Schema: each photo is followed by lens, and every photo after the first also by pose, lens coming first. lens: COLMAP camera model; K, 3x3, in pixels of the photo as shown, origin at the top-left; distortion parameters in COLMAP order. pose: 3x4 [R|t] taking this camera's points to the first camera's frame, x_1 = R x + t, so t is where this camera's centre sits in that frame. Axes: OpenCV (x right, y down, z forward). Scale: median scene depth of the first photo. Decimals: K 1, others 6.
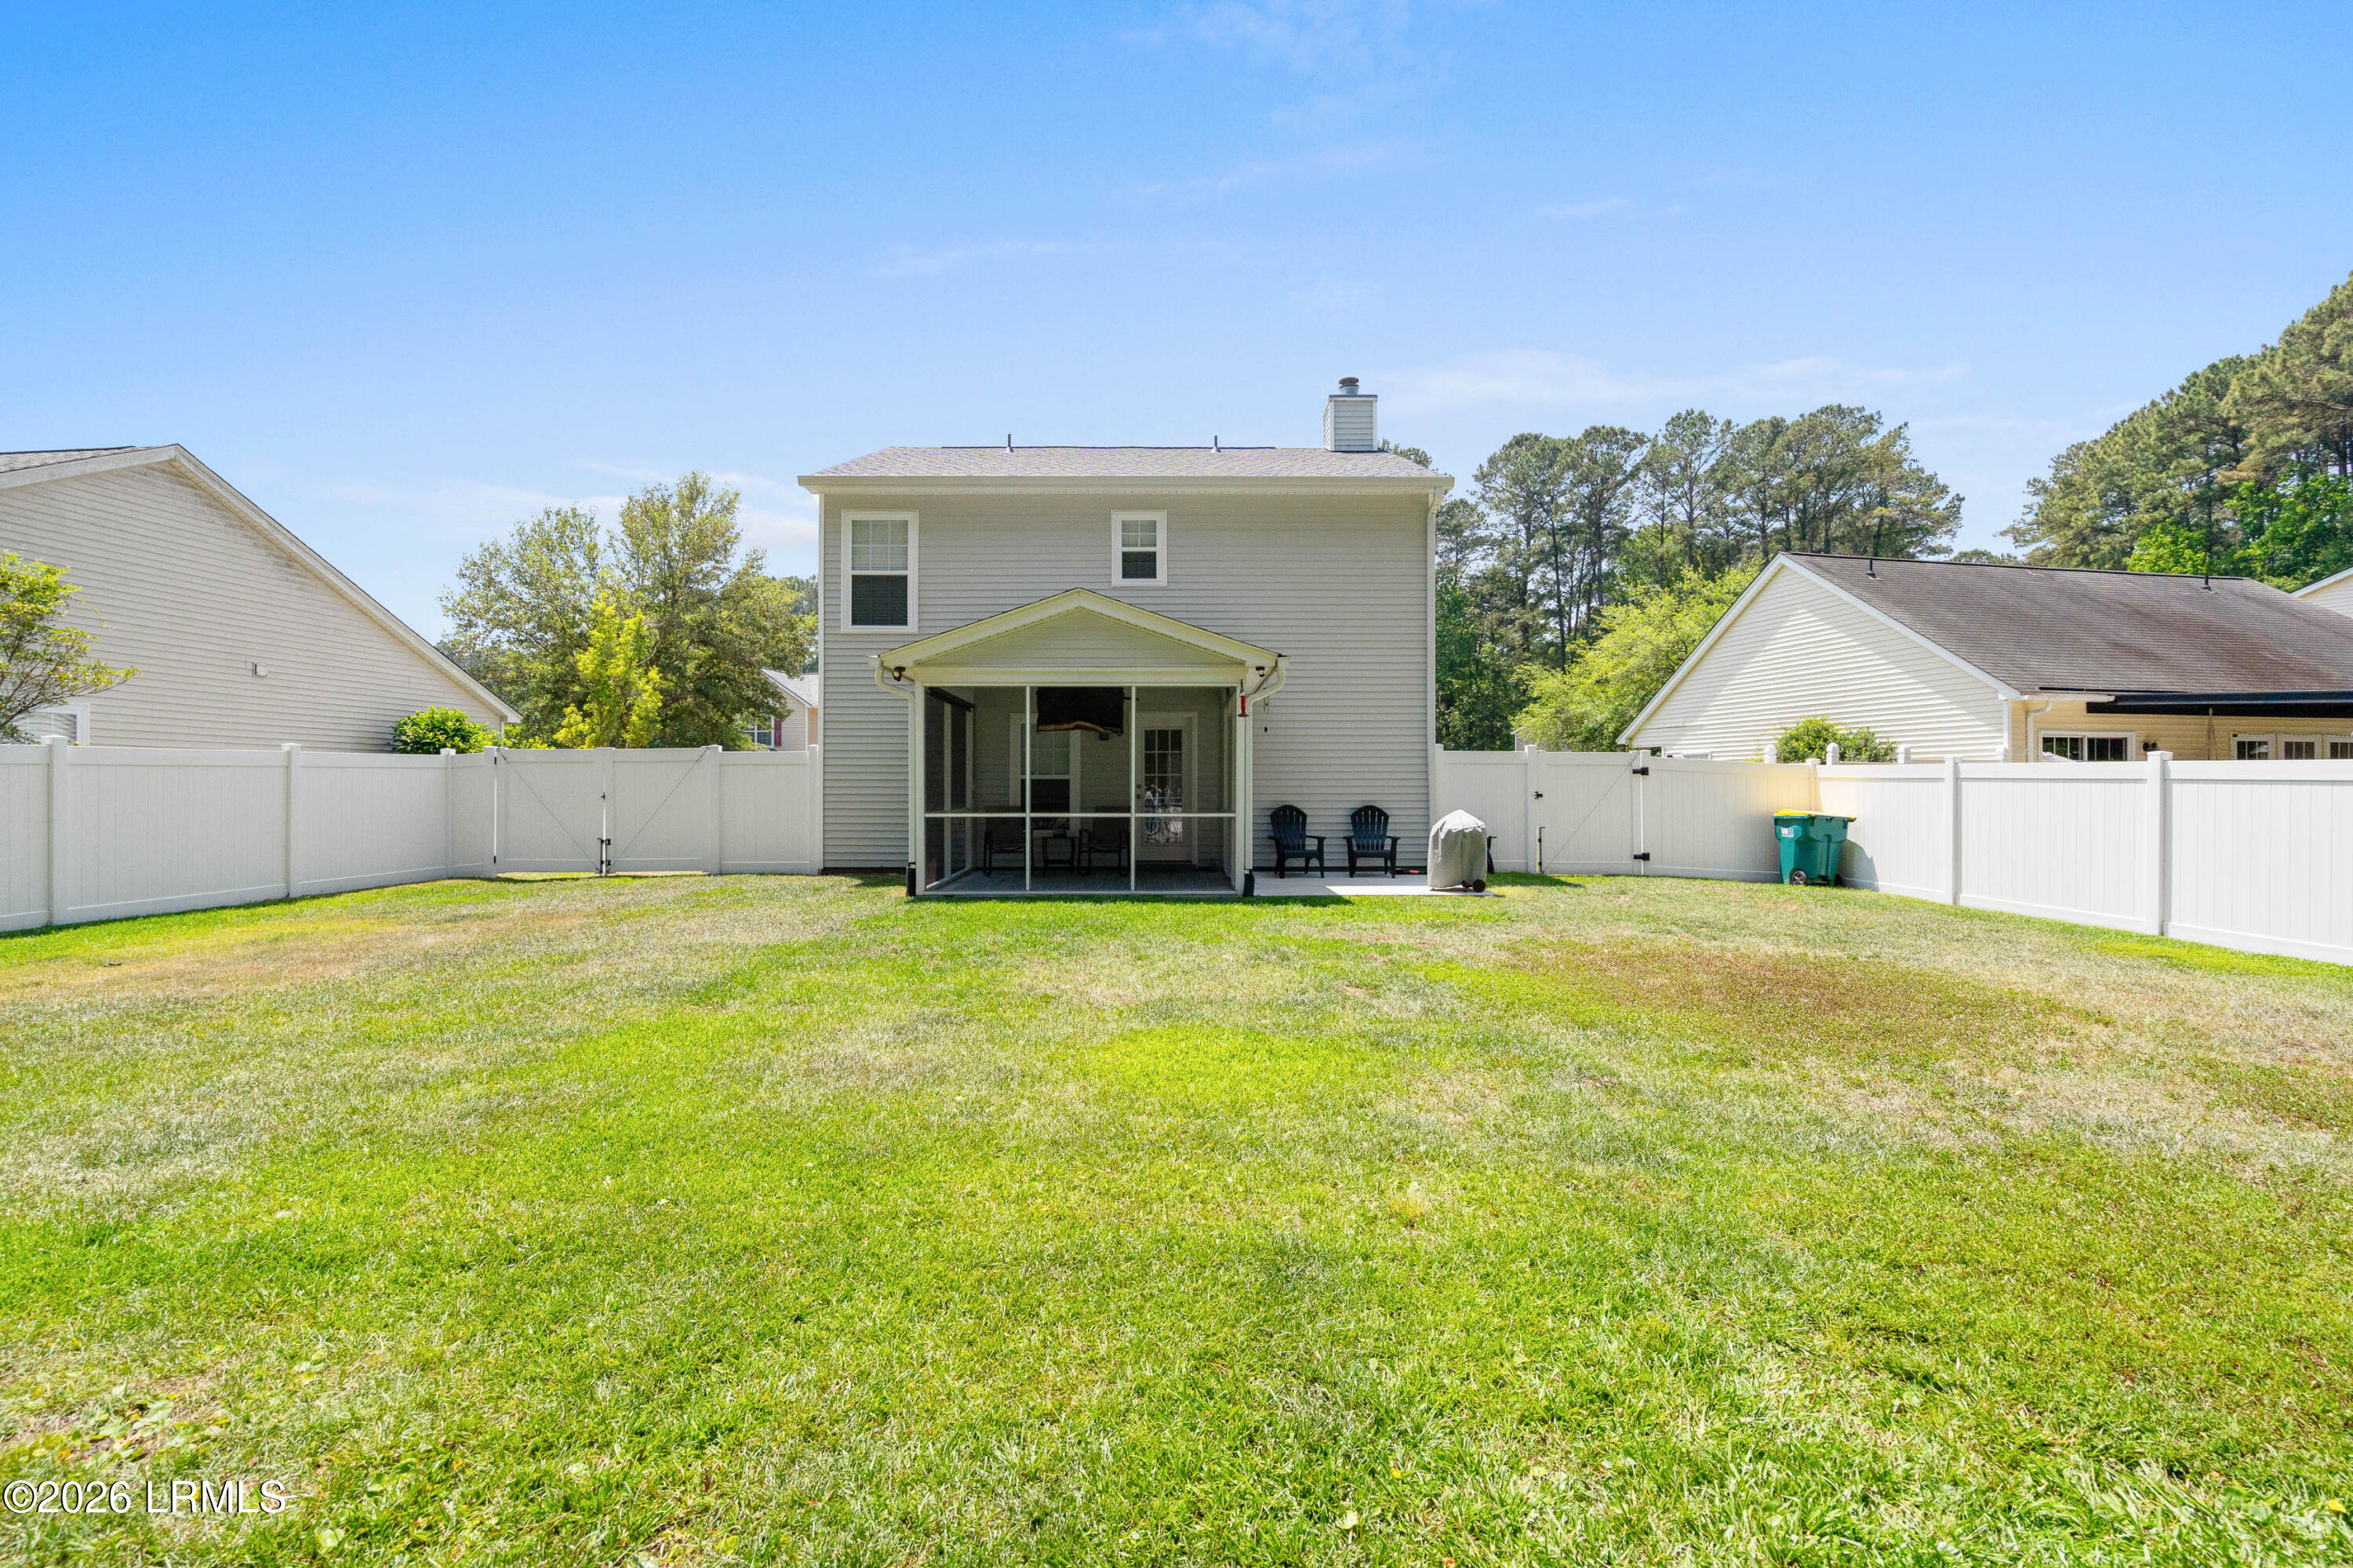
lens RADIAL K [[1057.2, 0, 1173.3], [0, 1057.2, 784.2], [0, 0, 1]] dist [-0.001837, 0.001356]
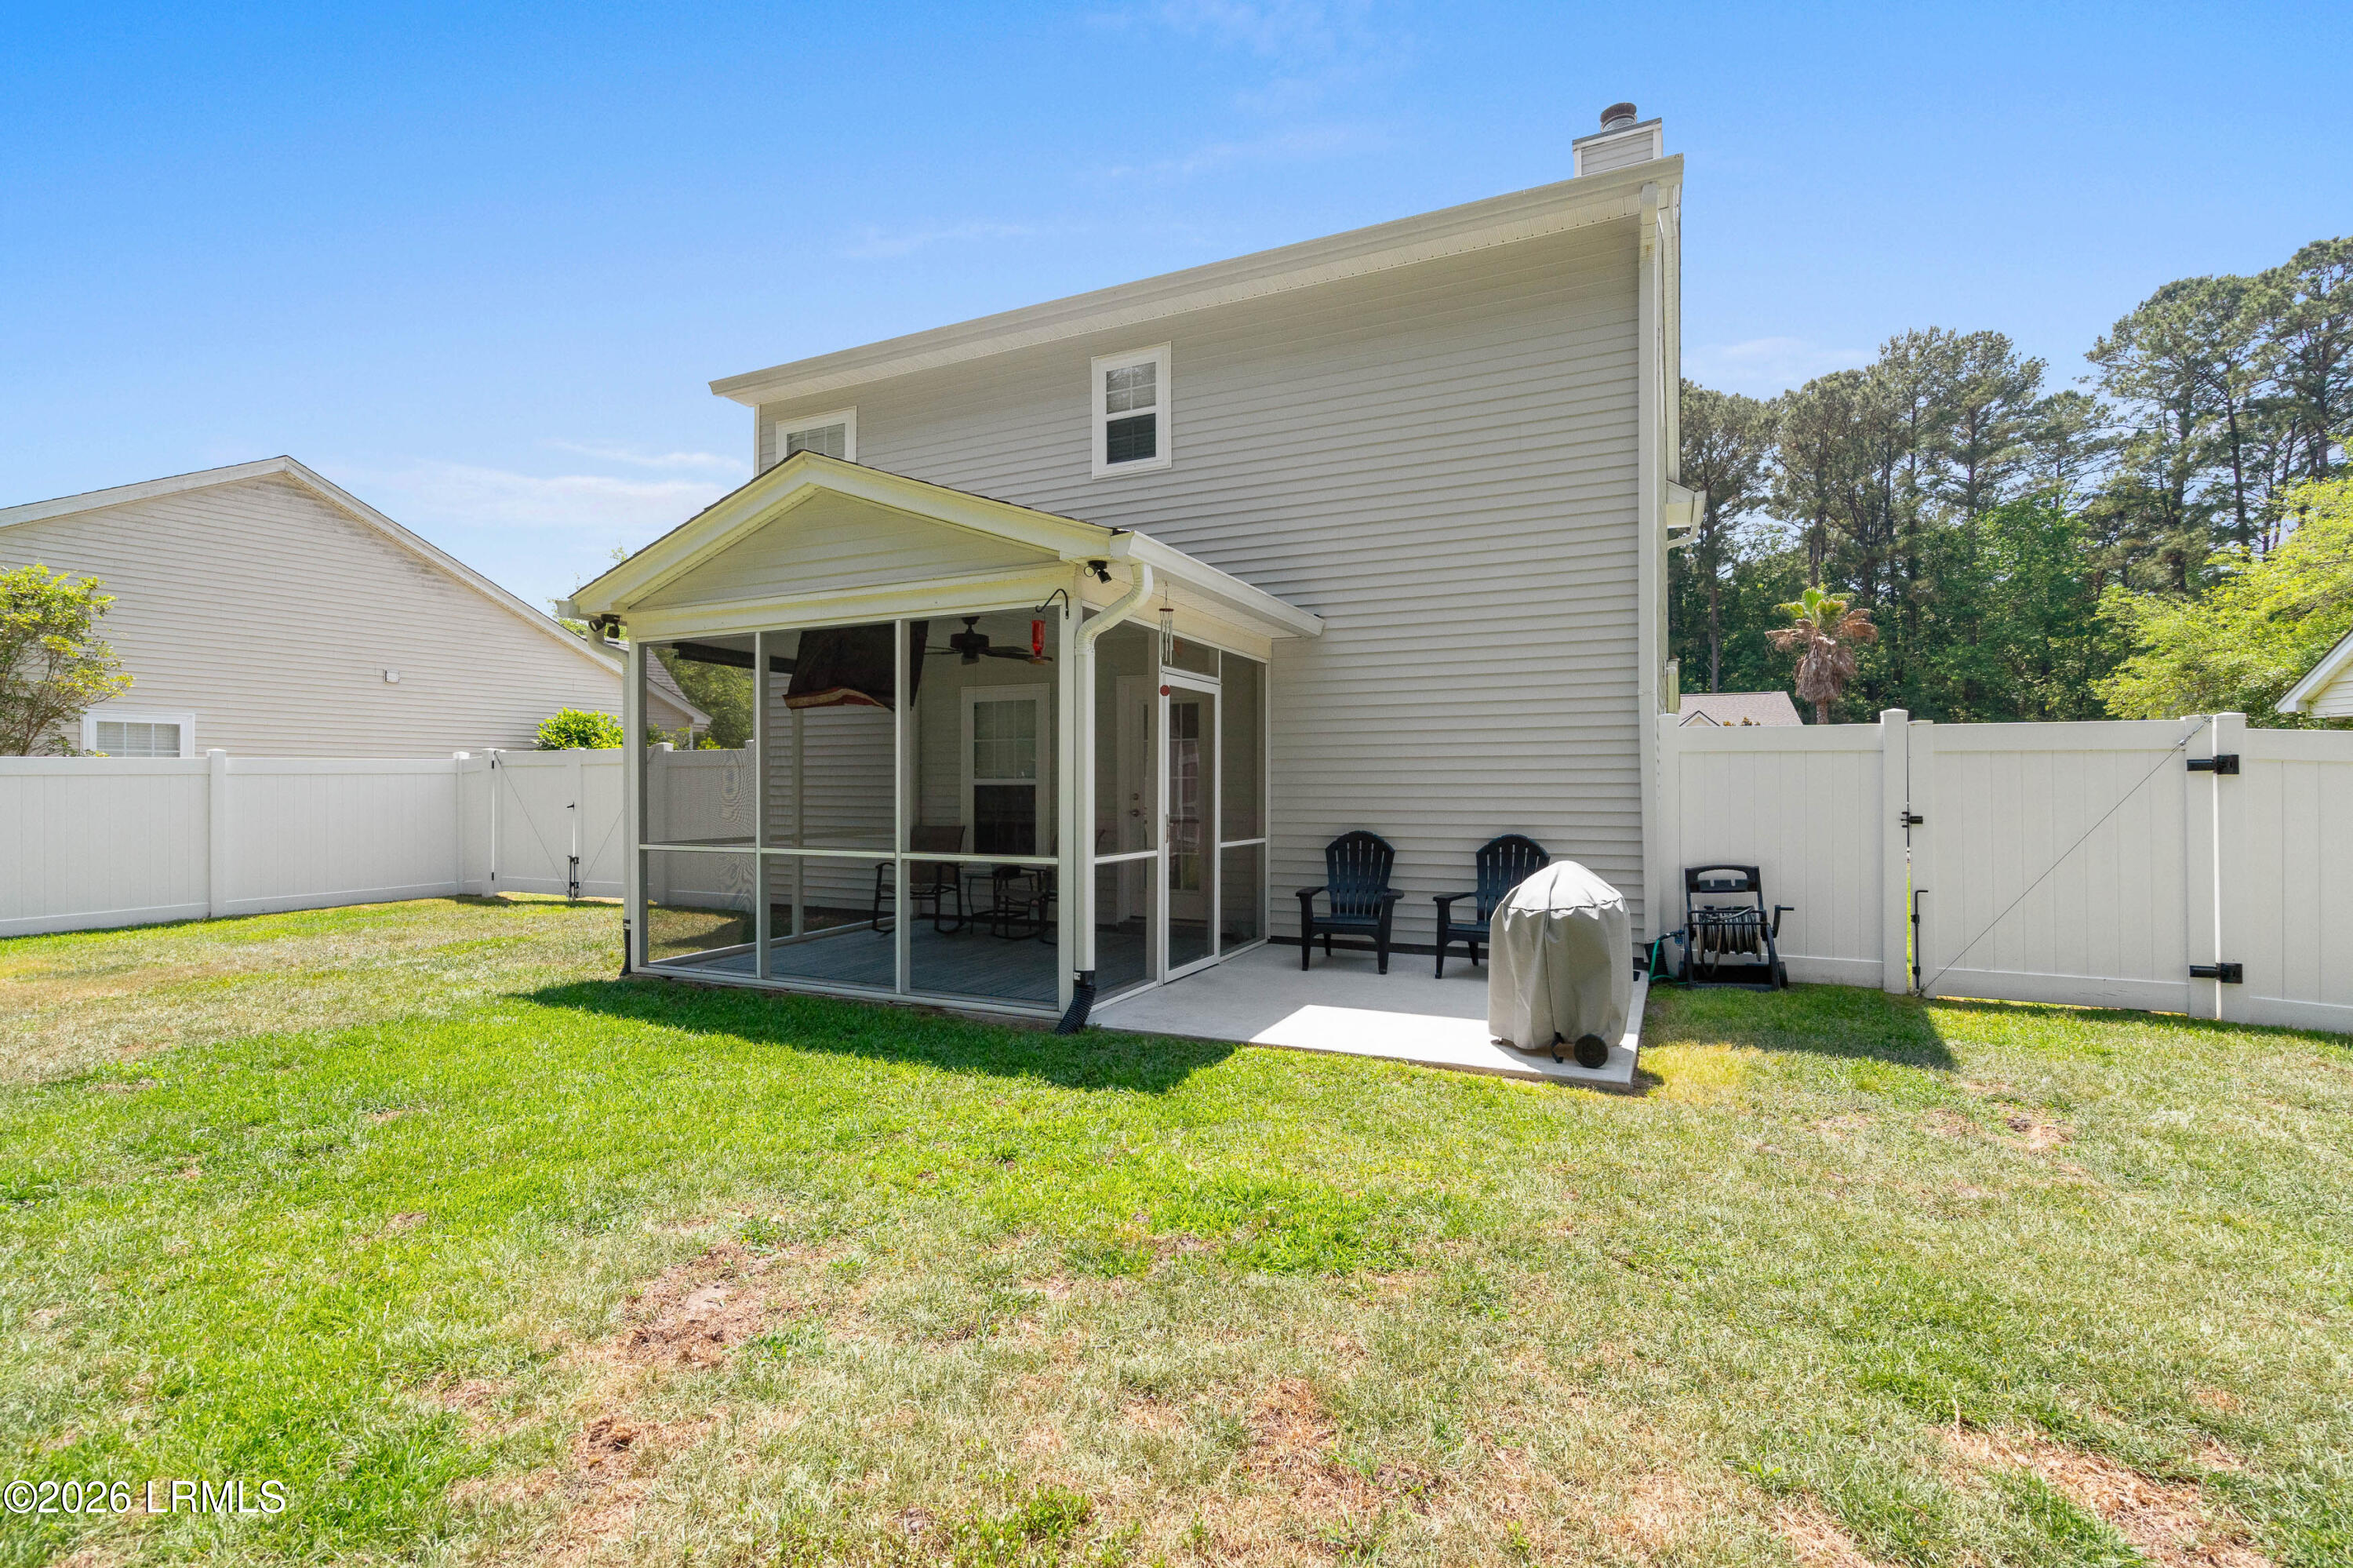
lens RADIAL K [[1054.5, 0, 1170.1], [0, 1054.5, 788.0], [0, 0, 1]] dist [0.001793, 0.000682]
pose [[0.896985, 0.000573, -0.442061, 0.239440], [0.002319, 0.999979, 0.006001, -0.005970], [0.442056, -0.006408, 0.896965, 0.416196]]
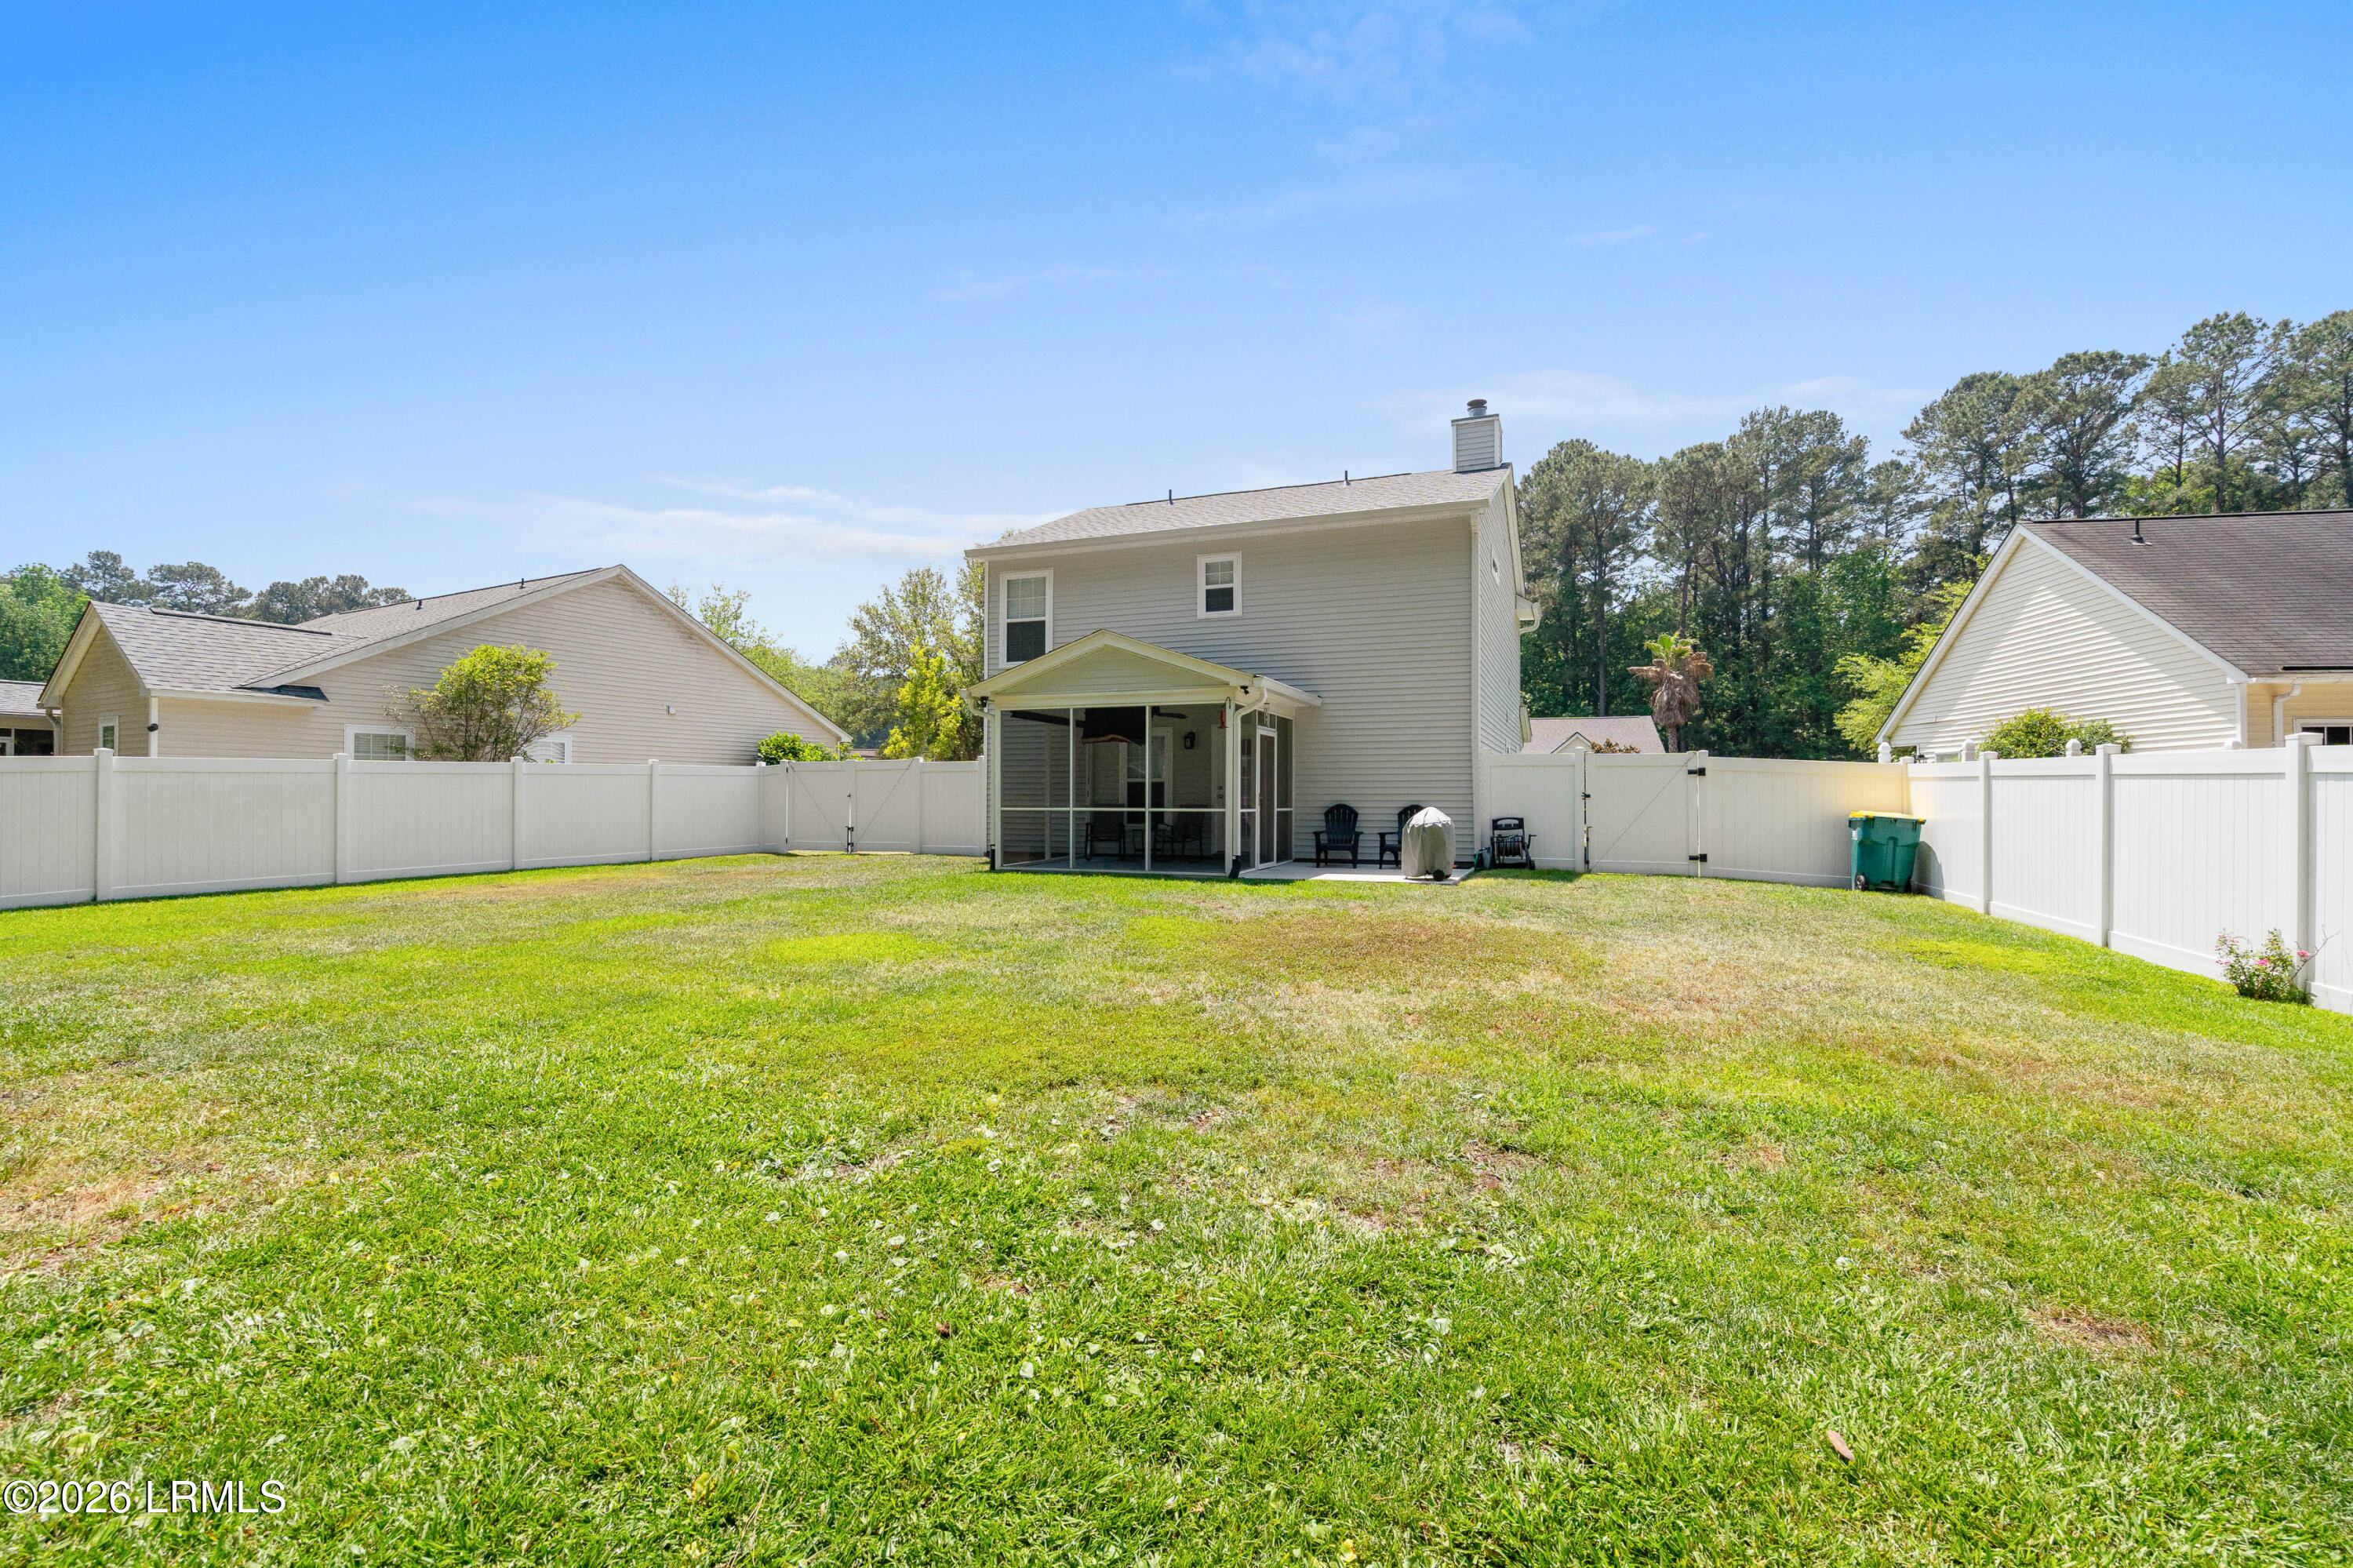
lens RADIAL K [[1057.2, 0, 1173.3], [0, 1057.2, 784.2], [0, 0, 1]] dist [-0.001837, 0.001356]
pose [[0.926022, -0.002927, -0.377458, 0.333131], [-0.000269, 0.999965, -0.008415, 0.007347], [0.377469, 0.007894, 0.925988, -0.098274]]
